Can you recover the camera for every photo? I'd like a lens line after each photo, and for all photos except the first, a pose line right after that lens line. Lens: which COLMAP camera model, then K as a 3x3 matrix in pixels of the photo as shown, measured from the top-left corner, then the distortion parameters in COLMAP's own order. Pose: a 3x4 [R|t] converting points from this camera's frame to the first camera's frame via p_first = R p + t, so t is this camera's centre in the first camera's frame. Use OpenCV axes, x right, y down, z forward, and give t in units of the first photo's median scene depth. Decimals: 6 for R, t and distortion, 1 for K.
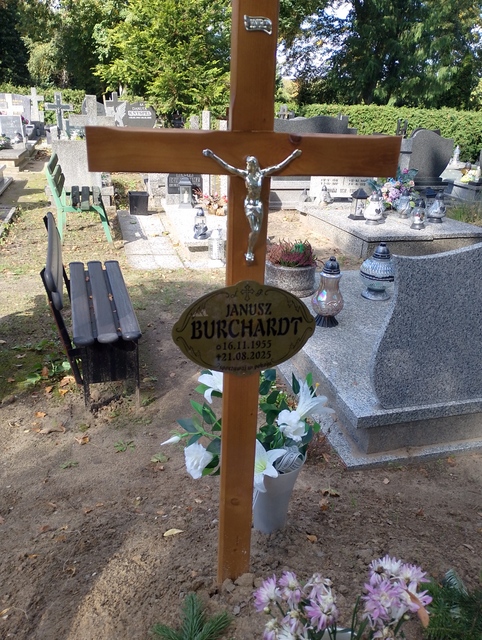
lens RADIAL K [[526.2, 0, 241.0], [0, 526.2, 320.0], [0, 0, 1]] dist [0.078934, -0.063086]
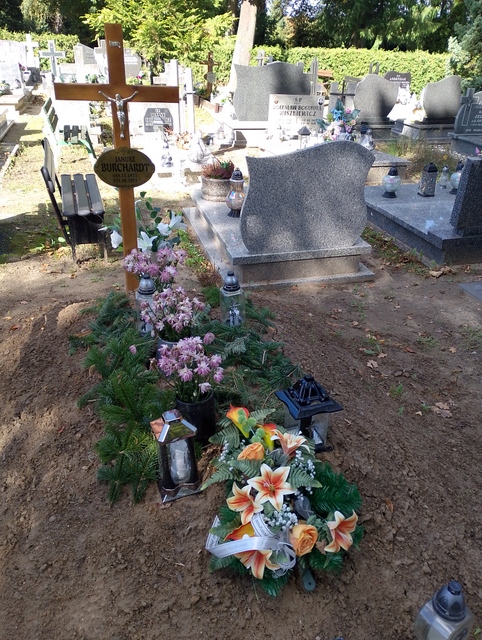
lens RADIAL K [[526.2, 0, 241.0], [0, 526.2, 320.0], [0, 0, 1]] dist [0.078934, -0.063086]
pose [[0.999943, -0.005633, -0.009058, 0.066050], [0.006430, 0.995874, 0.090520, 0.058300], [0.008511, -0.090573, 0.995853, -0.176831]]
